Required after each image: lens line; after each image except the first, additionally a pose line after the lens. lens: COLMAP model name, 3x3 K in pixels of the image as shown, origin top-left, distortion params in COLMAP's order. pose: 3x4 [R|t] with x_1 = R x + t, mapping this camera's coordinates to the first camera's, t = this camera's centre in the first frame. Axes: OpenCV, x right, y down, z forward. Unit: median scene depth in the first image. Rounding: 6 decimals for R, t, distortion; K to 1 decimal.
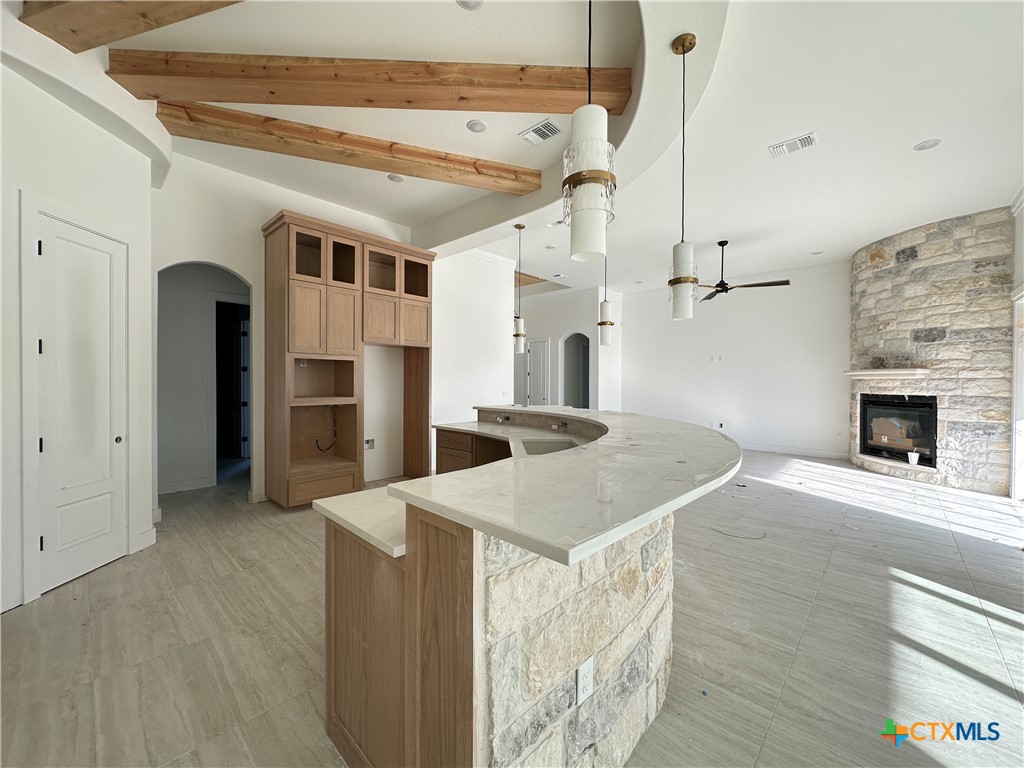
lens RADIAL K [[408.5, 0, 511.2], [0, 408.5, 384.1], [0, 0, 1]] dist [-0.005888, 0.002153]
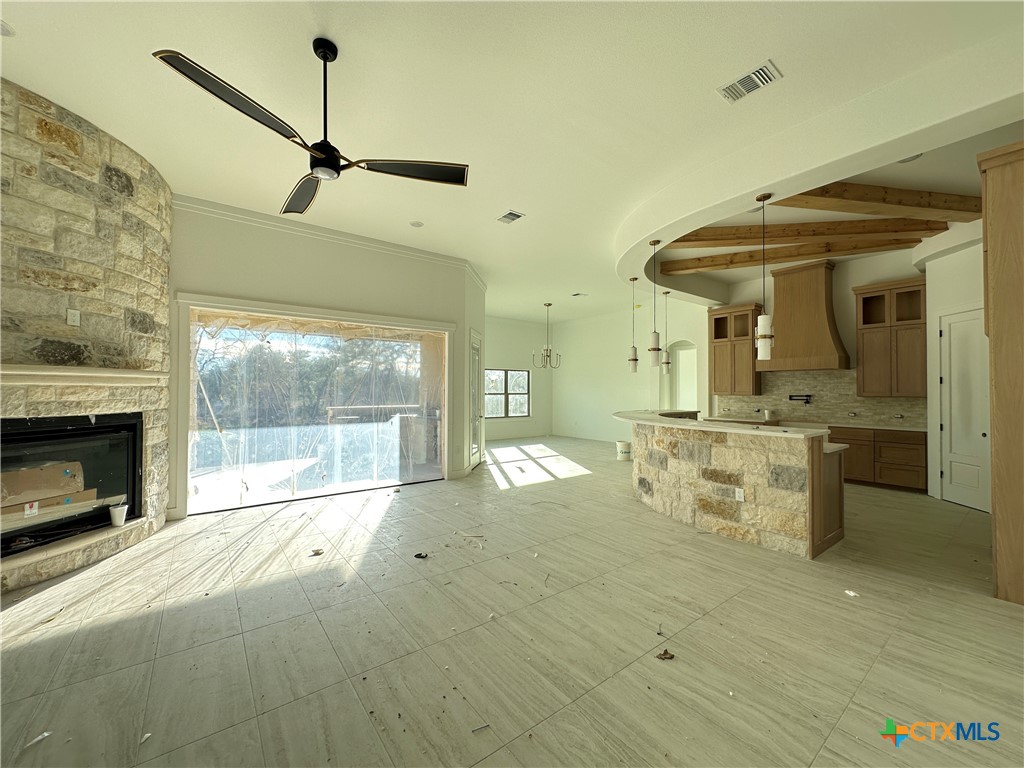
lens RADIAL K [[408.5, 0, 511.3], [0, 408.5, 384.3], [0, 0, 1]] dist [-0.005888, 0.002153]
pose [[-0.986289, -0.005889, 0.164919, 0.329369], [-0.007513, 0.999929, -0.009221, -0.016693], [-0.164853, -0.010333, -0.986264, 1.660643]]
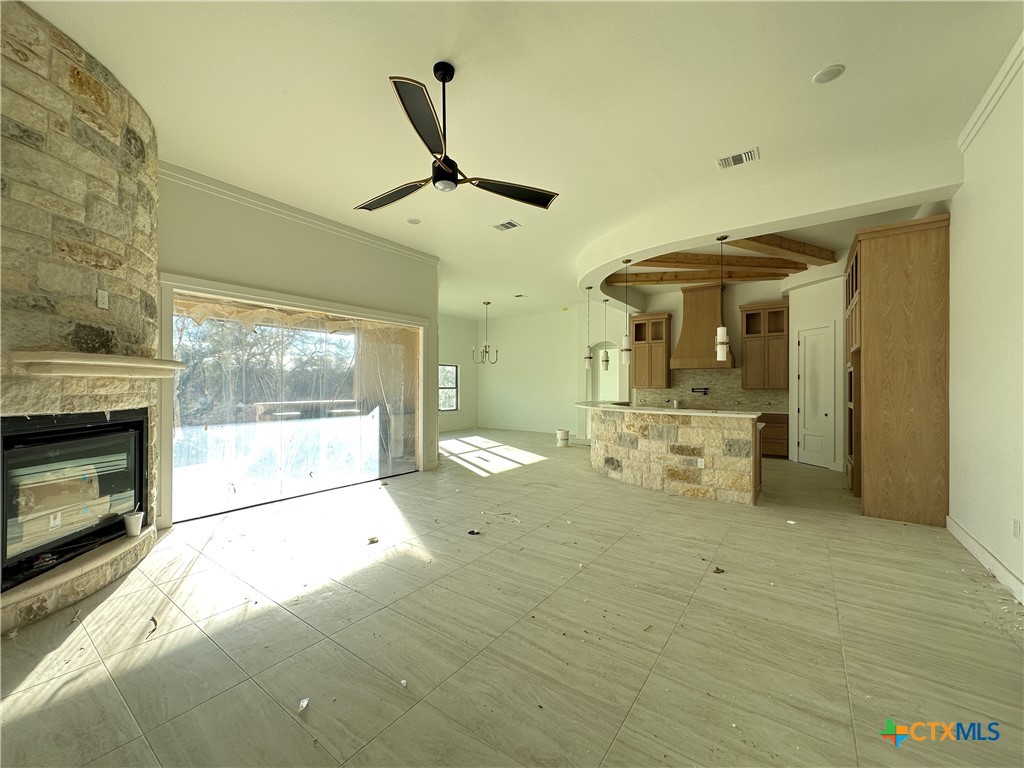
lens RADIAL K [[408.5, 0, 511.5], [0, 408.5, 384.5], [0, 0, 1]] dist [-0.005888, 0.002153]
pose [[-0.992027, -0.008194, -0.125757, 0.608889], [-0.008417, 0.999964, 0.001242, -0.010933], [0.125742, 0.002291, -0.992060, 1.763705]]
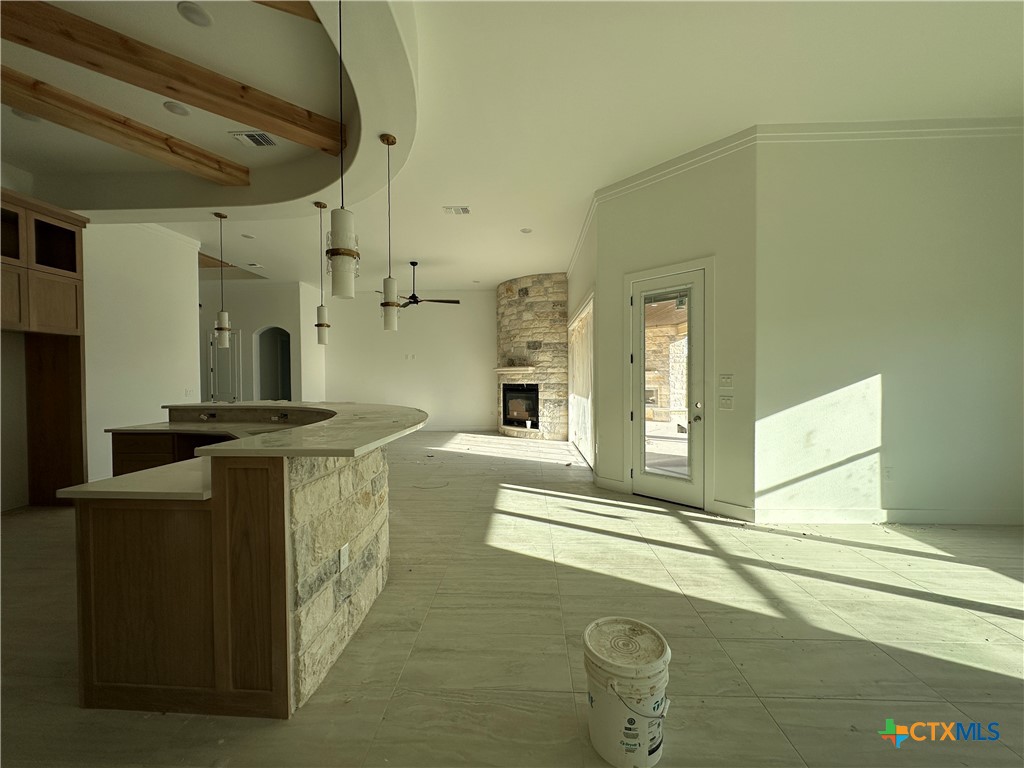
lens RADIAL K [[408.5, 0, 510.1], [0, 408.5, 385.1], [0, 0, 1]] dist [-0.005888, 0.002153]
pose [[0.760239, -0.022448, 0.649256, -0.082876], [0.015411, 0.999745, 0.016521, 0.006520], [-0.649461, -0.002555, 0.760391, -0.154387]]
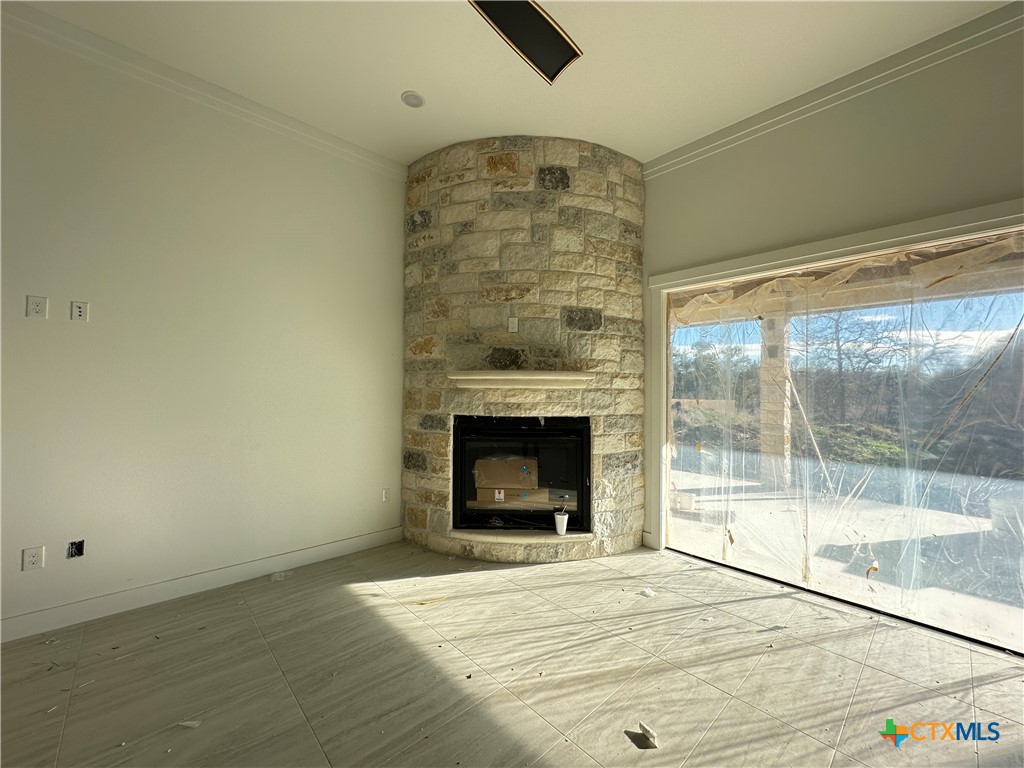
lens RADIAL K [[408.5, 0, 510.6], [0, 408.5, 383.6], [0, 0, 1]] dist [-0.005888, 0.002153]
pose [[0.073945, 0.009431, 0.997218, 0.424576], [-0.001199, 0.999955, -0.009368, -0.016973], [-0.997262, -0.000503, 0.073954, 1.130526]]
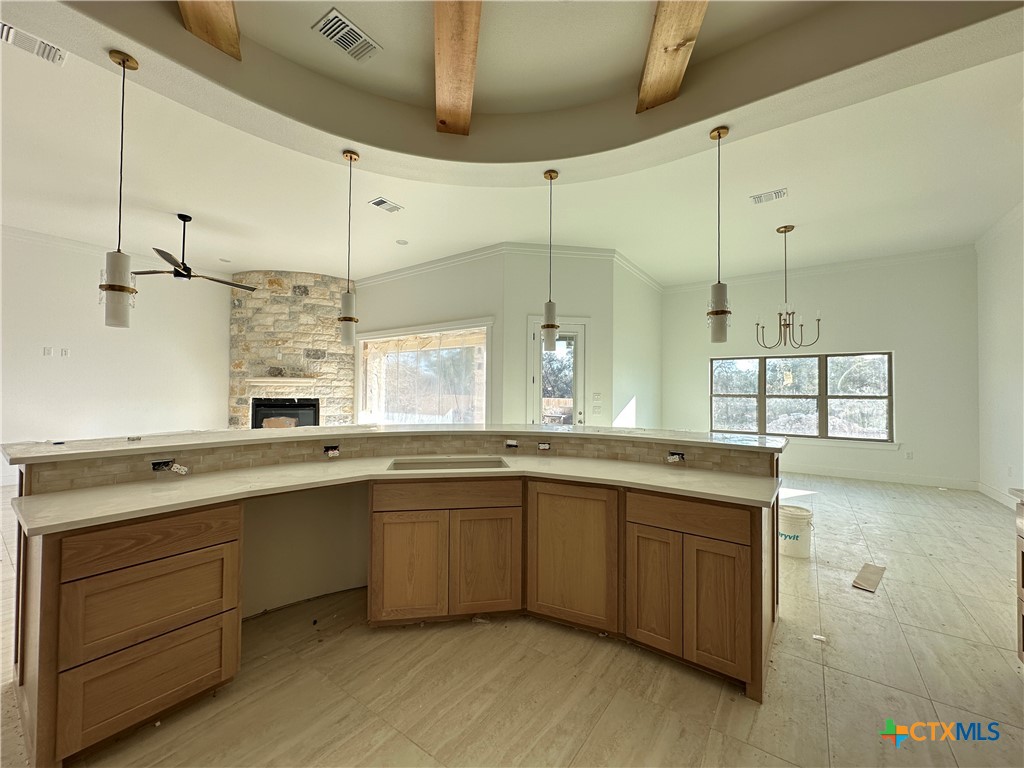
lens RADIAL K [[408.5, 0, 510.1], [0, 408.5, 384.1], [0, 0, 1]] dist [-0.005888, 0.002153]
pose [[-0.127076, 0.011096, 0.991831, -0.450000], [-0.003460, 0.999926, -0.011630, -0.005912], [-0.991887, -0.004910, -0.127028, 0.554703]]
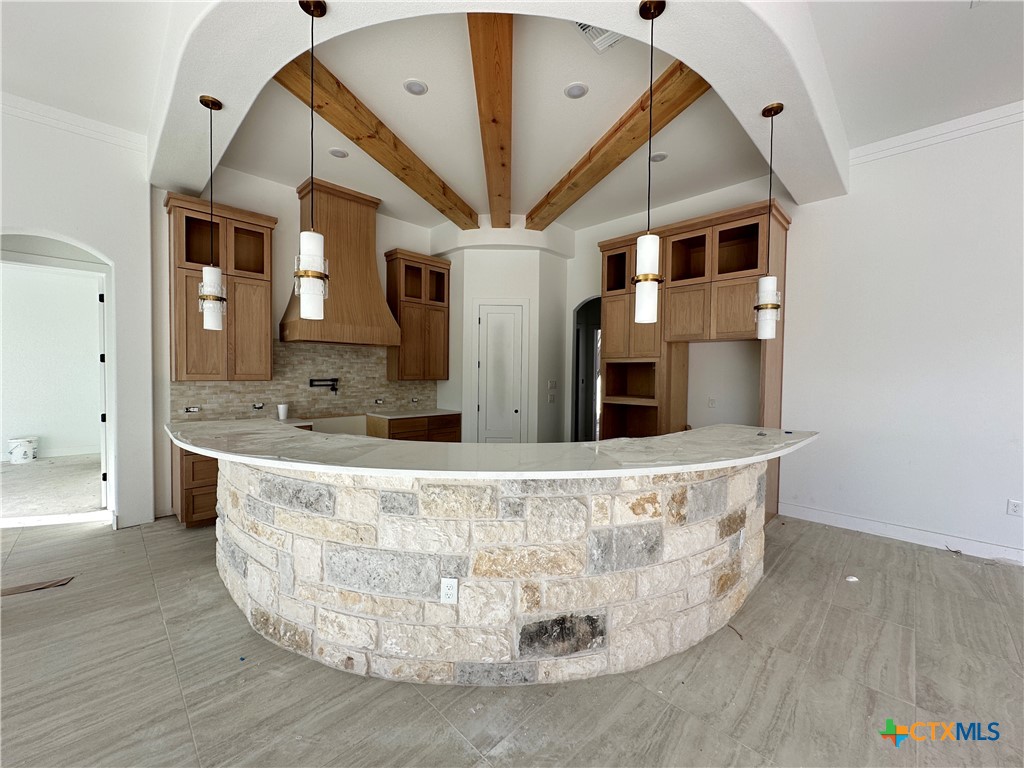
lens RADIAL K [[408.5, 0, 512.0], [0, 408.5, 385.0], [0, 0, 1]] dist [-0.005888, 0.002153]
pose [[-0.032116, 0.023704, -0.999203, 0.534635], [-0.019146, 0.999521, 0.024327, -0.017388], [0.999301, 0.019912, -0.031647, 0.603755]]
